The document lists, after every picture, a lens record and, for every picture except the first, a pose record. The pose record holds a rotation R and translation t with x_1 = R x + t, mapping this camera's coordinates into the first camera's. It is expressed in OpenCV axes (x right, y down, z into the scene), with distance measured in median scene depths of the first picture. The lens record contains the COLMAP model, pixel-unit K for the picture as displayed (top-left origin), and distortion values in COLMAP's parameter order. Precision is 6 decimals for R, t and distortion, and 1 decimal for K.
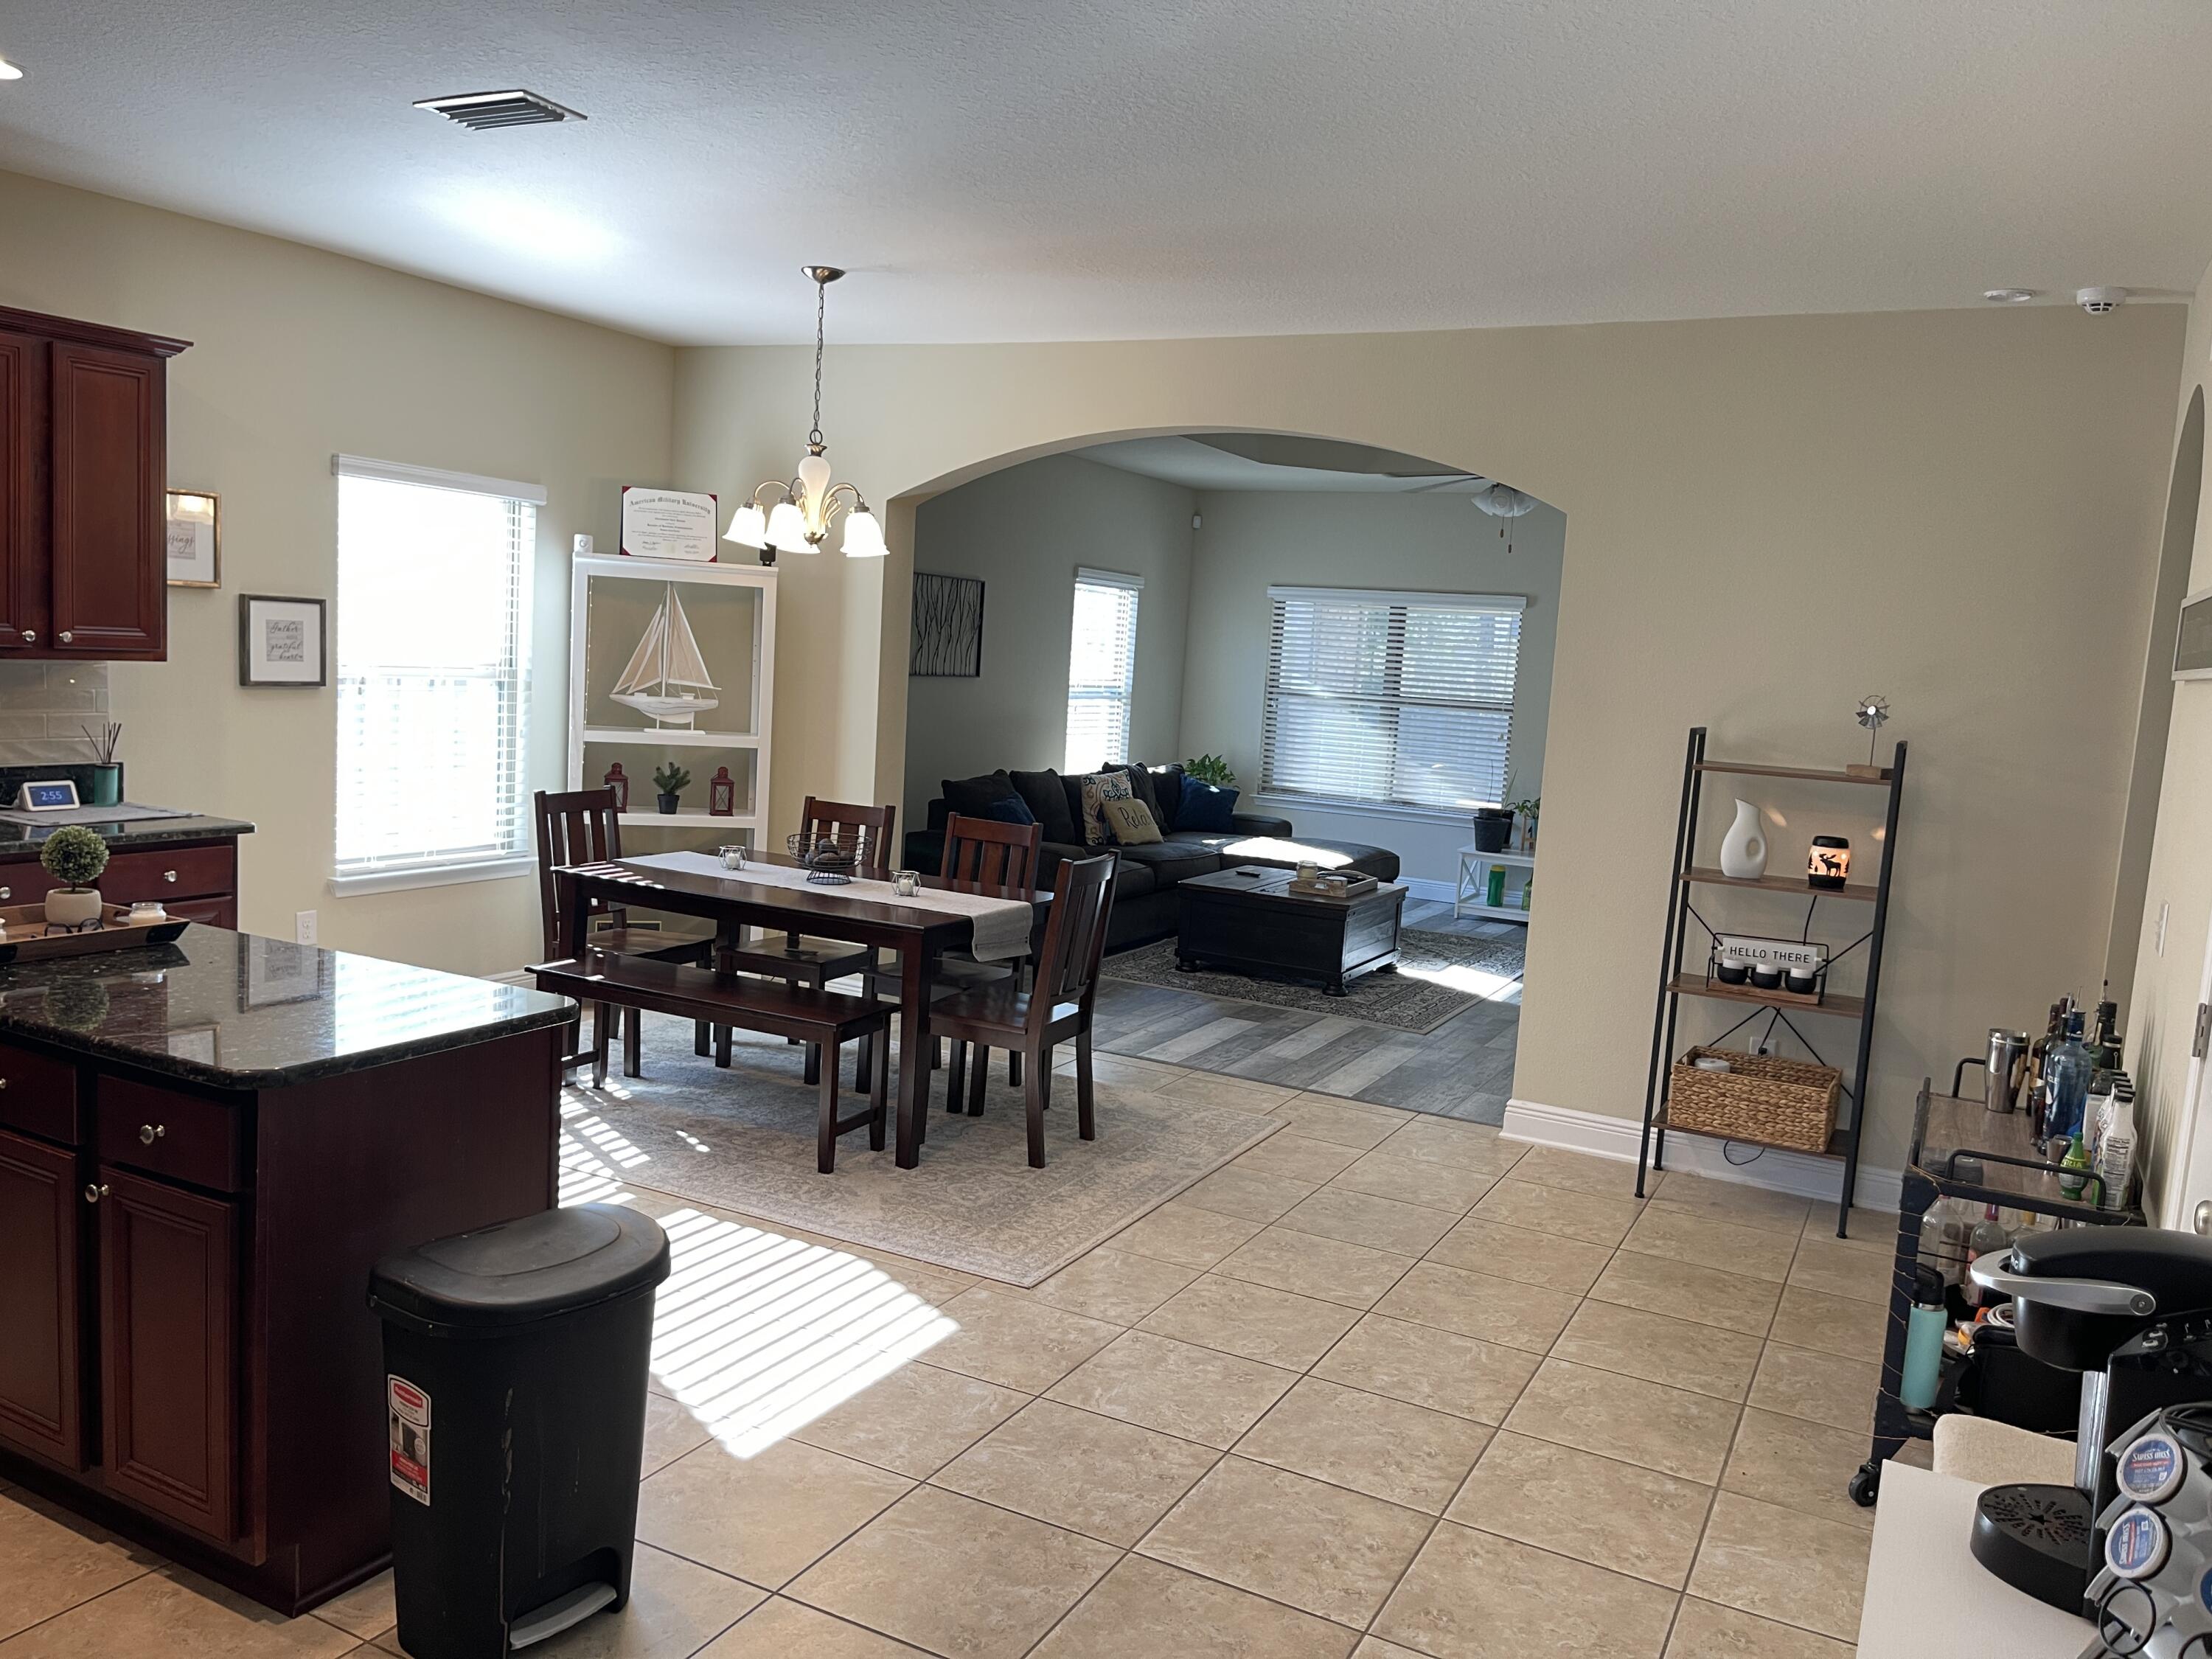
lens RADIAL K [[1677.4, 0, 1103.8], [0, 1677.4, 835.3], [0, 0, 1]] dist [0.026427, -0.010636]
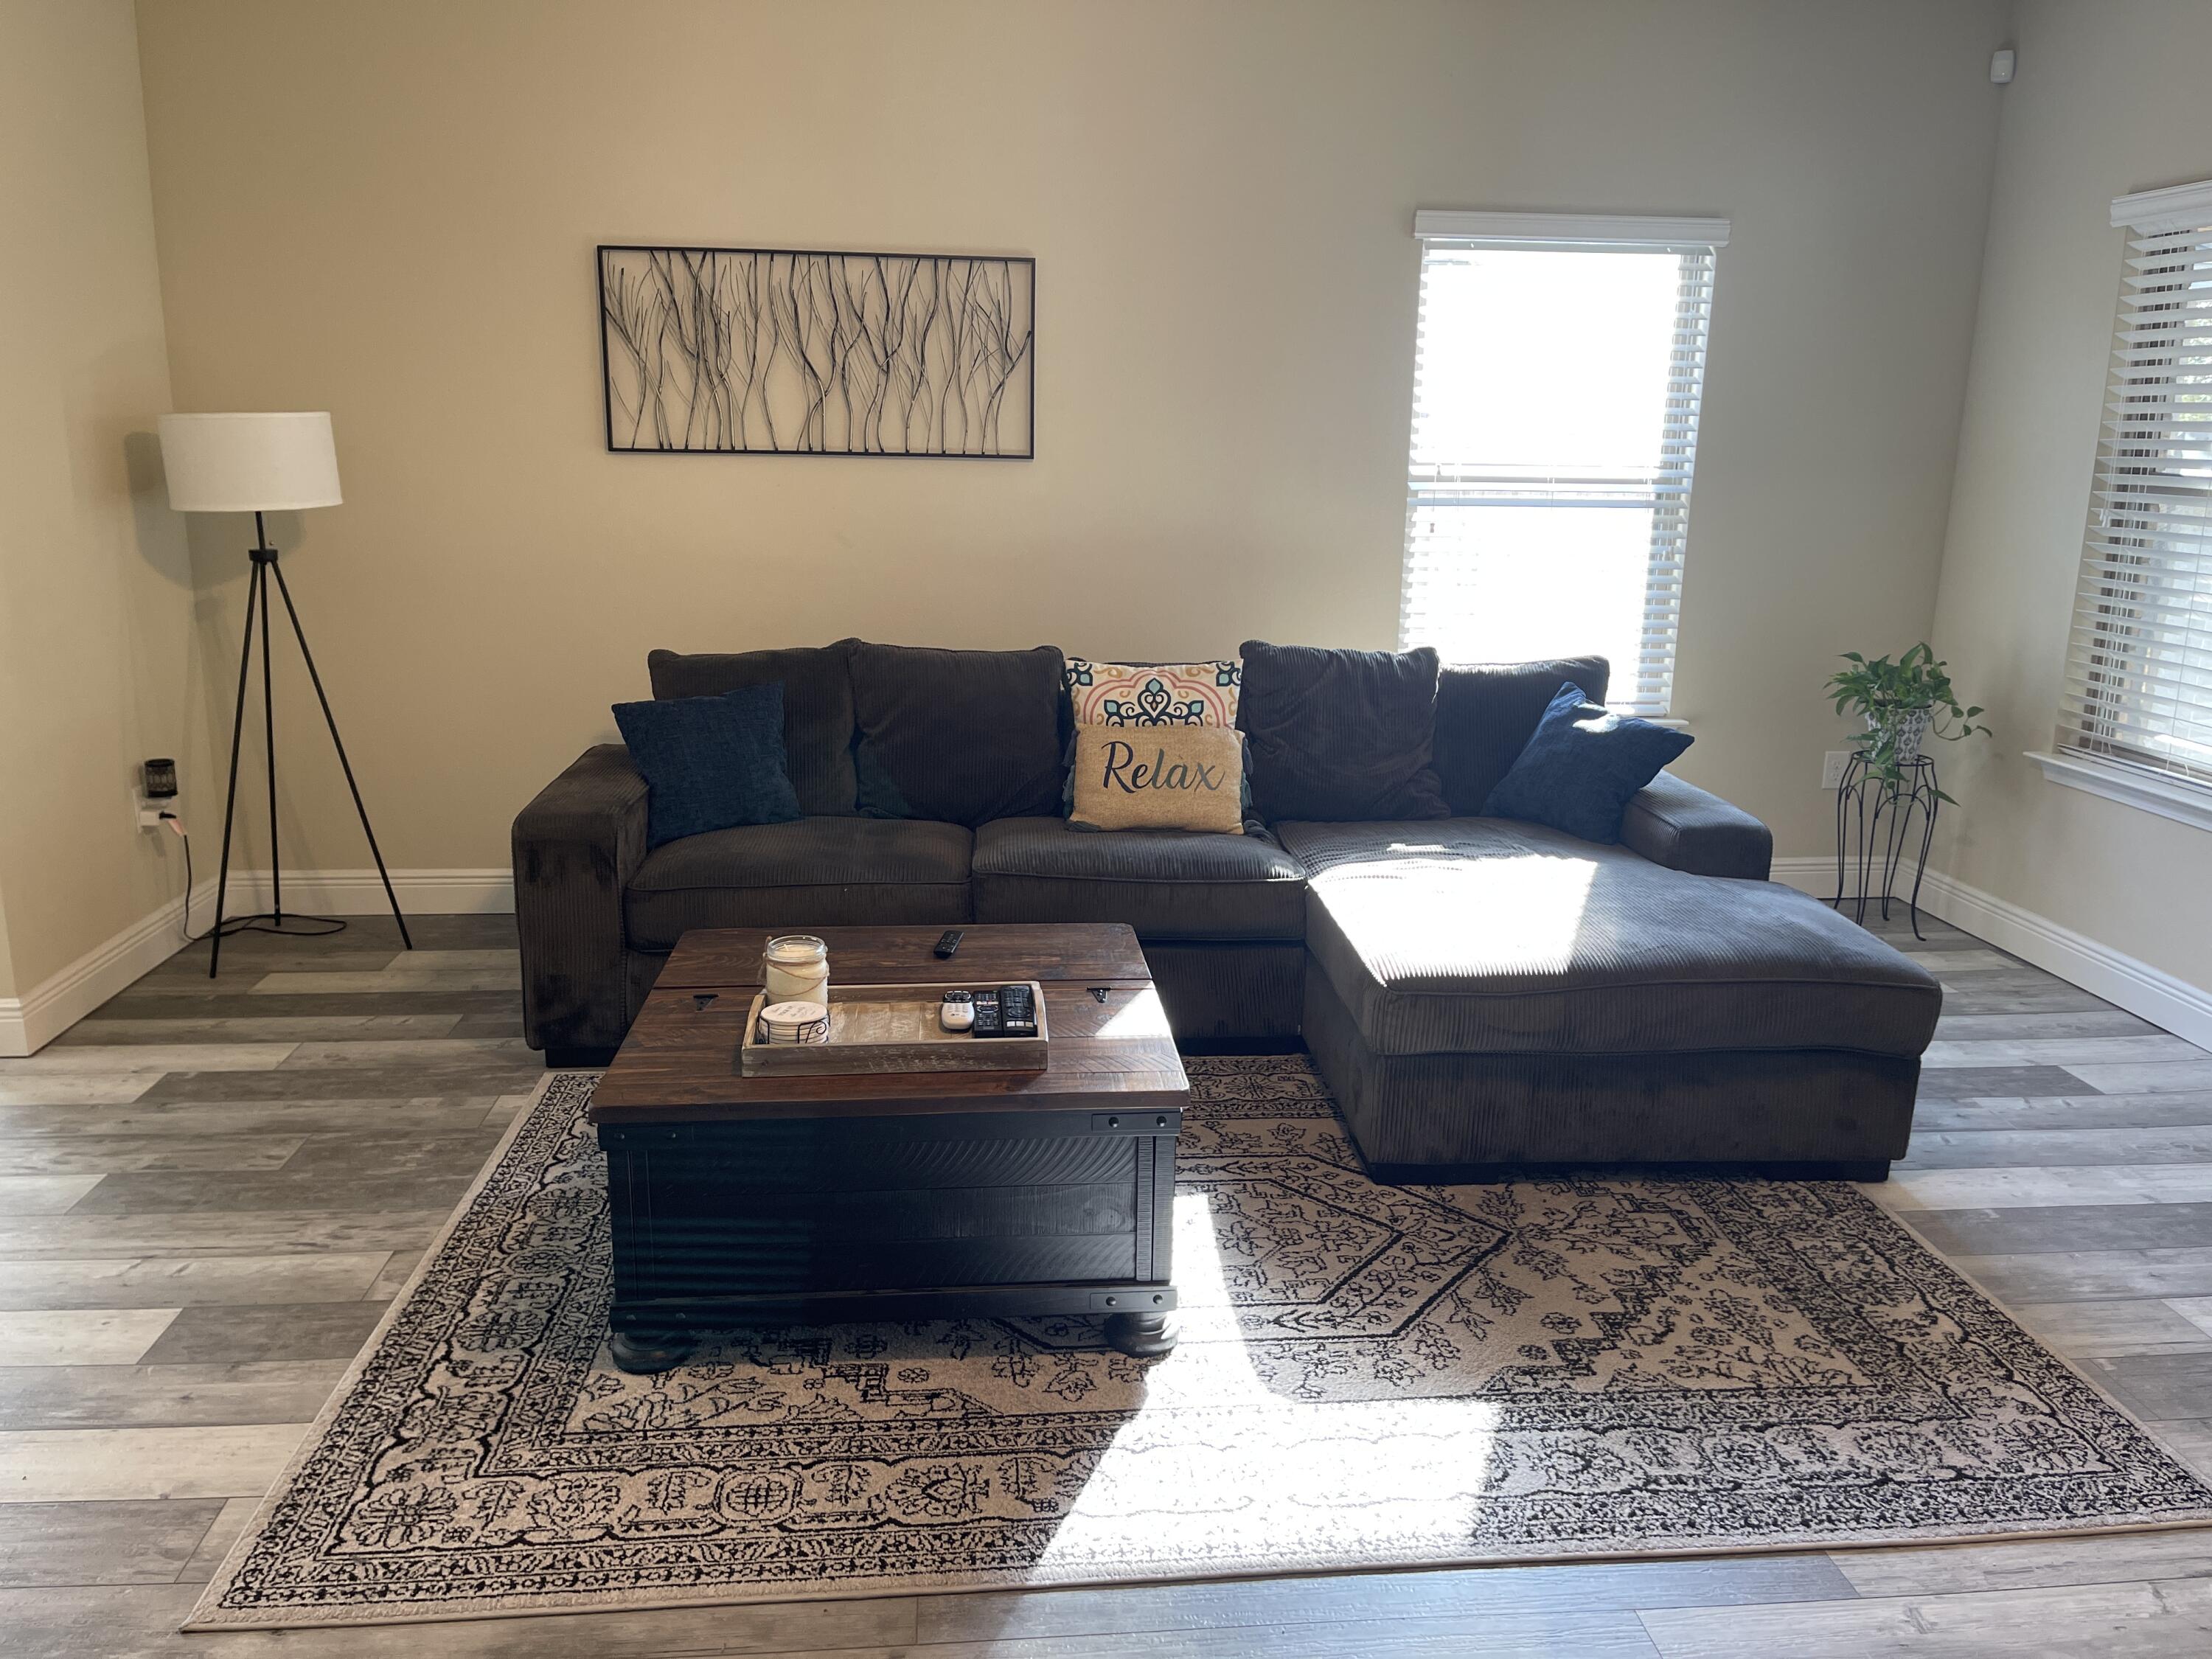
lens RADIAL K [[1677.4, 0, 1118.9], [0, 1677.4, 830.0], [0, 0, 1]] dist [0.026427, -0.010636]
pose [[0.548033, 0.144442, -0.823891, 0.399126], [-0.079822, 0.989513, 0.120383, -0.049626], [0.832639, -0.000210, 0.553816, 0.797944]]
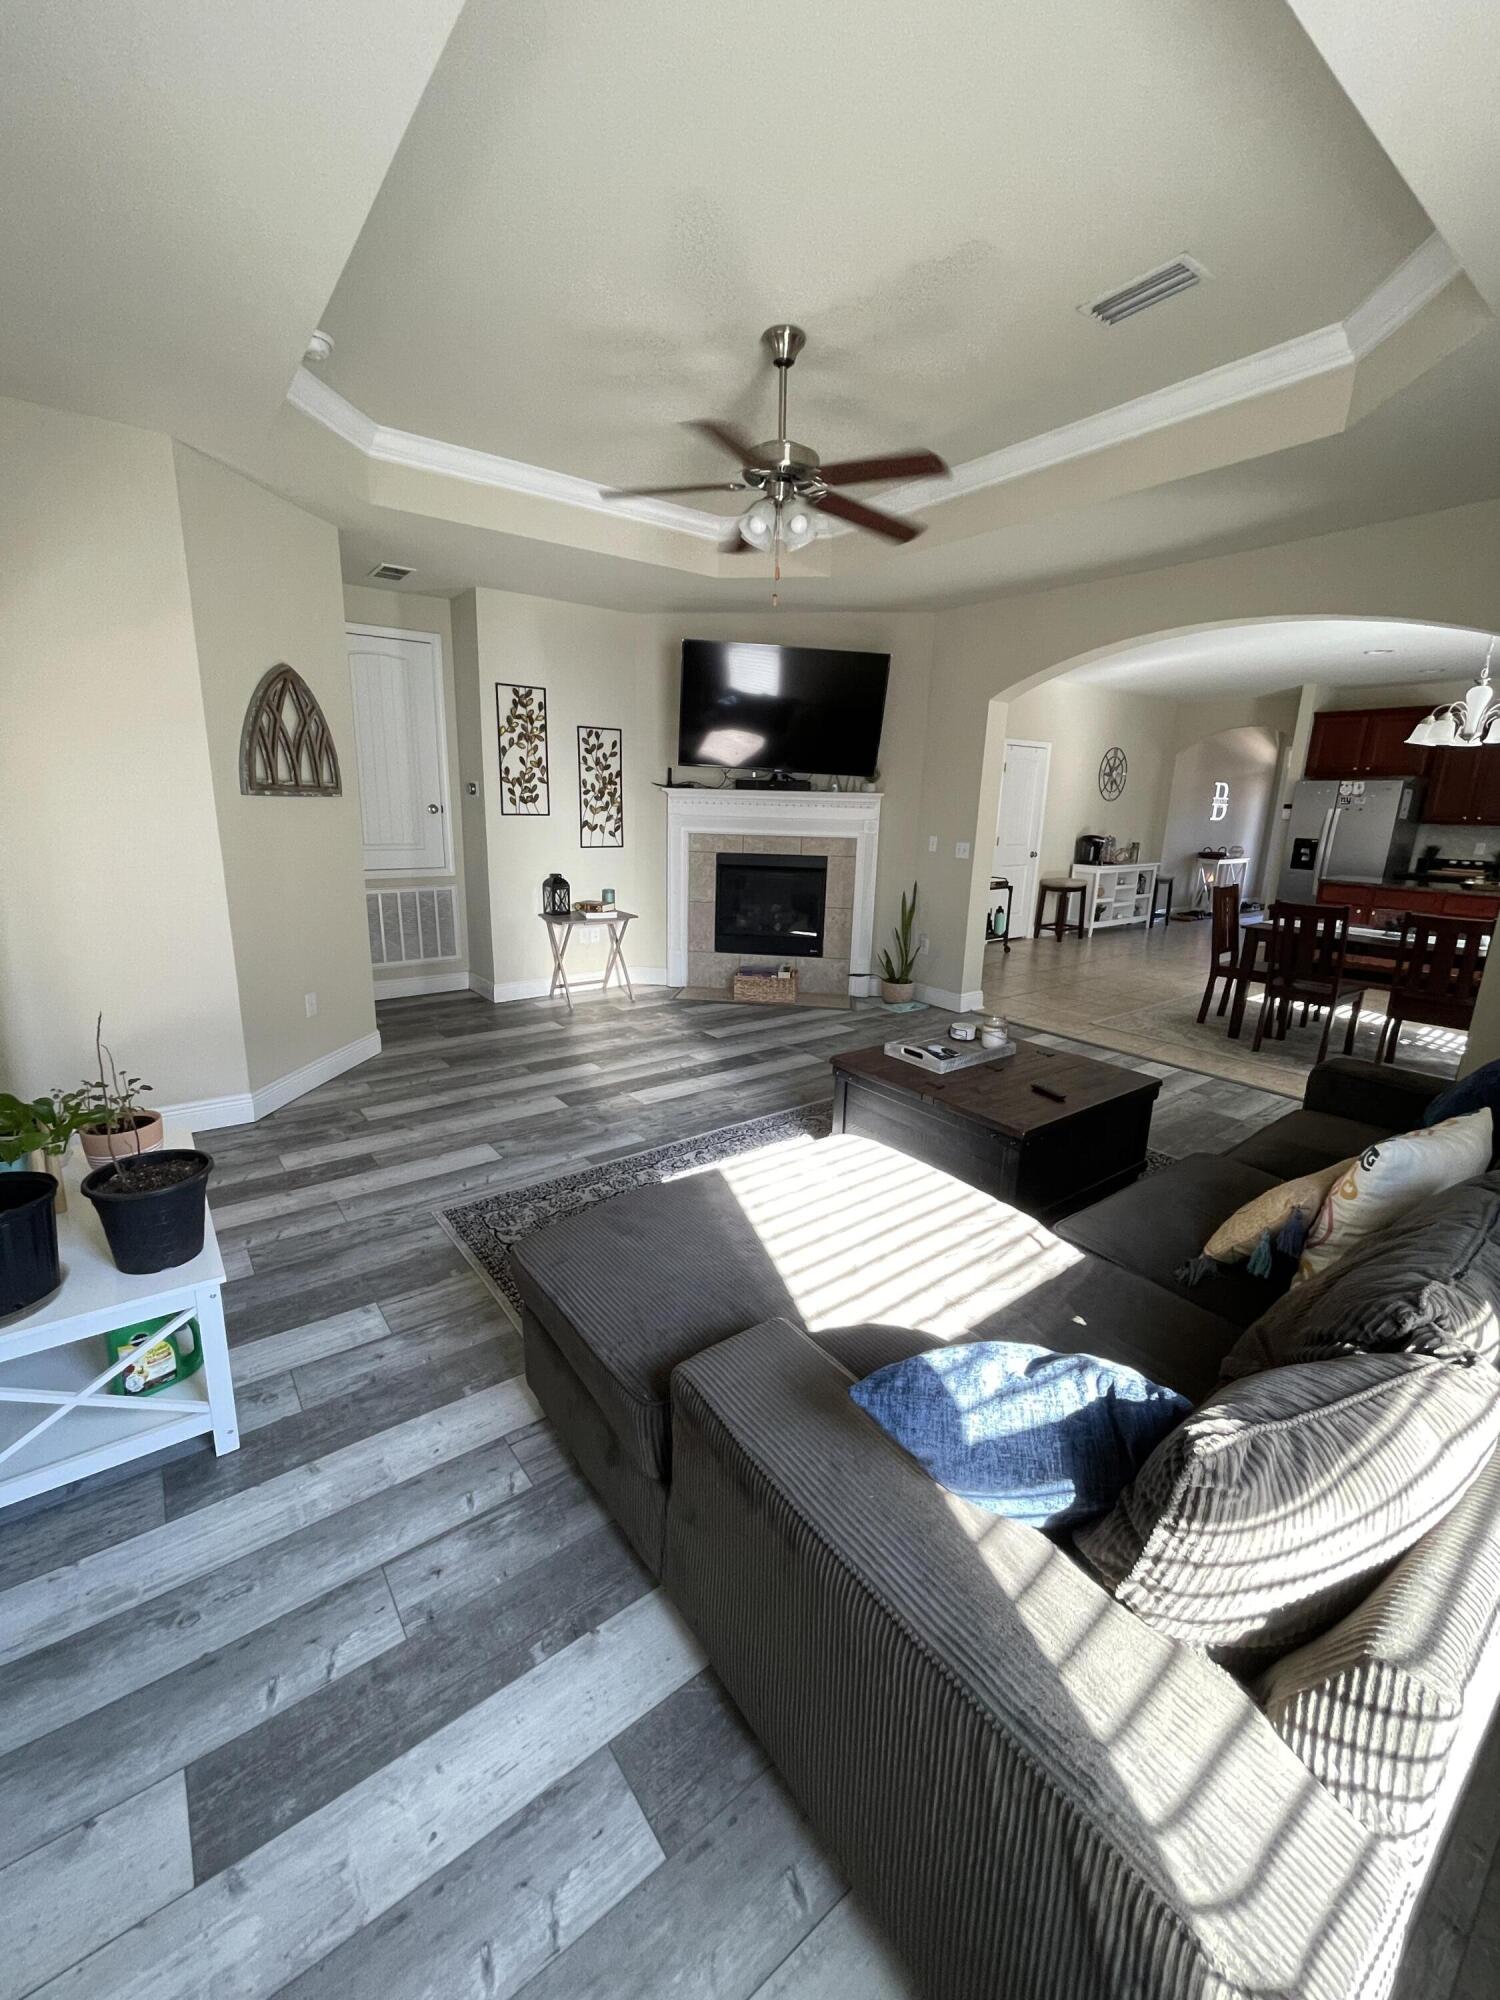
lens RADIAL K [[807.0, 0, 745.6], [0, 807.0, 986.1], [0, 0, 1]] dist [0.013955, -0.003556]
pose [[-0.904982, -0.175451, 0.387588, 0.076342], [-0.032122, 0.936585, 0.348965, -0.126677], [-0.424235, 0.303357, -0.853229, 1.281606]]
